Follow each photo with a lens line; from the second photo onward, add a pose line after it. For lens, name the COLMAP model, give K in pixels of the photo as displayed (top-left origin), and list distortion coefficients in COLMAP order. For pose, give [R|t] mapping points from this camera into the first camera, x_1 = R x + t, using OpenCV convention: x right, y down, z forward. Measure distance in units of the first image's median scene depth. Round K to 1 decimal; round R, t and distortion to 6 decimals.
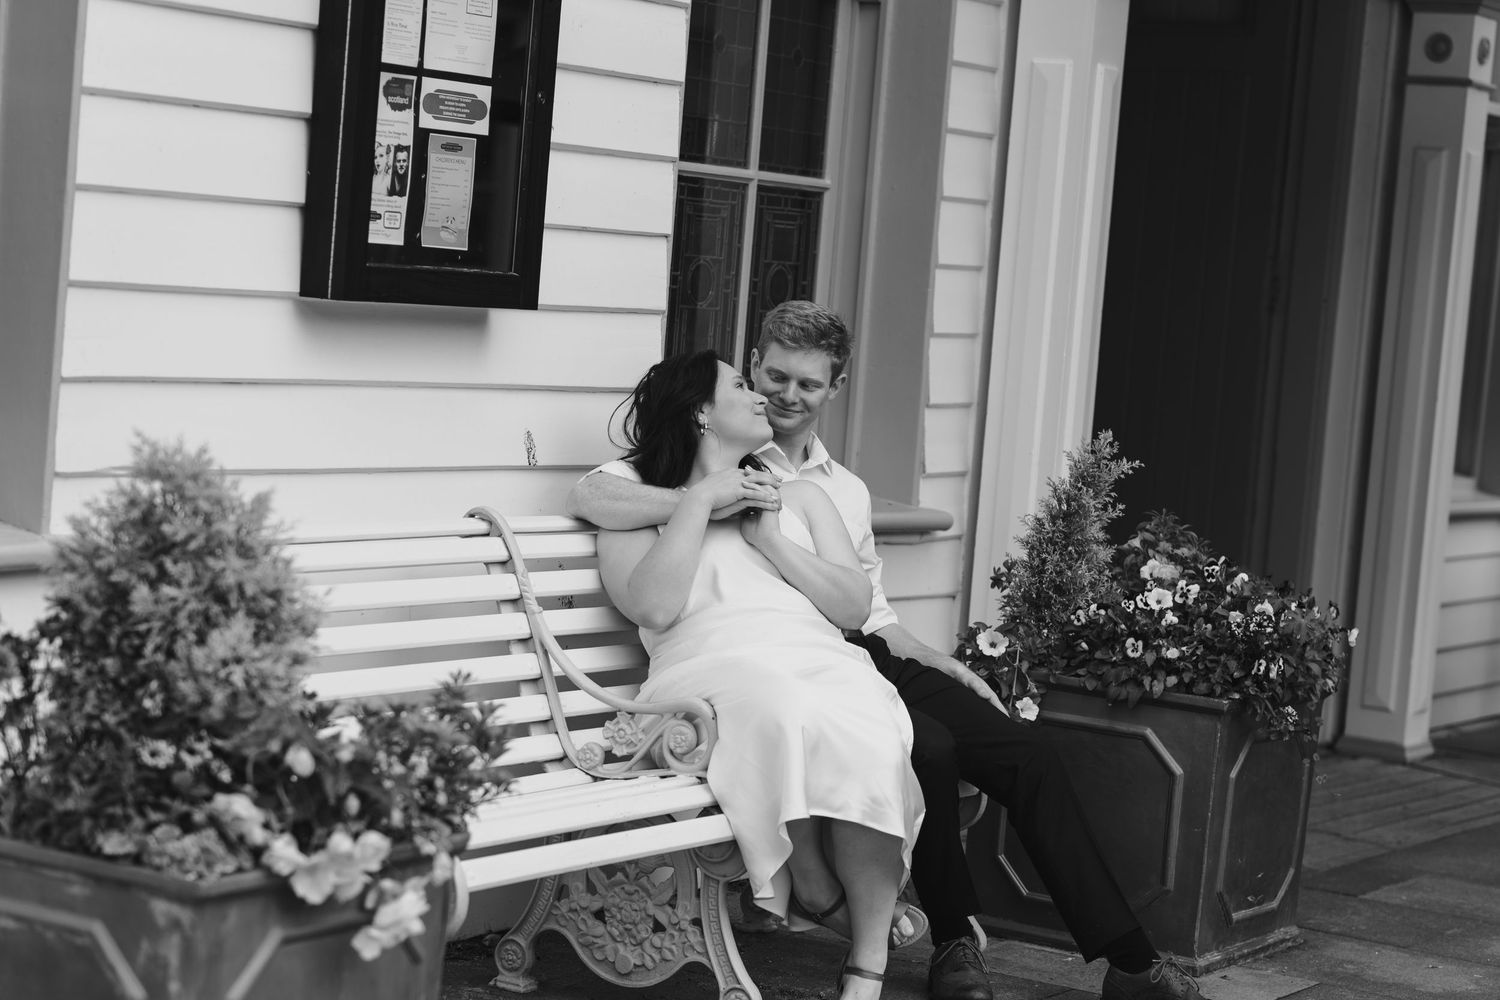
lens RADIAL K [[3769.3, 0, 750.5], [0, 3769.3, 499.1], [0, 0, 1]] dist [-0.021568, 0.000000]
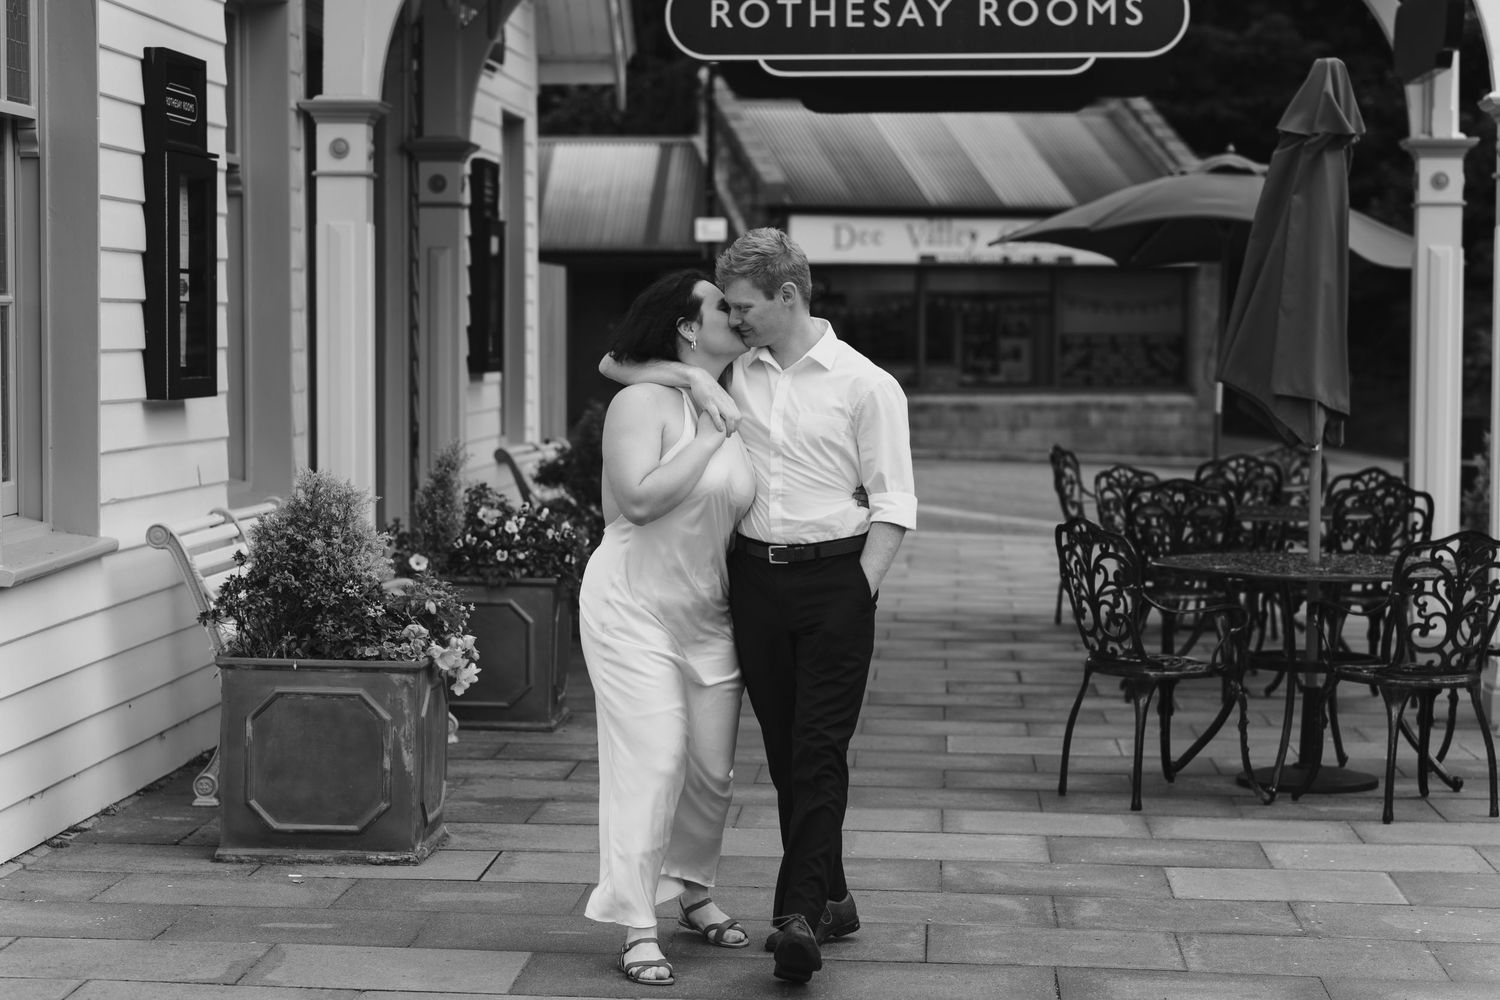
lens RADIAL K [[3769.3, 0, 749.8], [0, 3769.3, 500.5], [0, 0, 1]] dist [-0.021568, 0.000000]
pose [[0.894649, -0.098889, 0.435688, -0.573522], [0.099775, 0.994790, 0.020910, -0.012370], [-0.435486, 0.024764, 0.899855, -0.670451]]
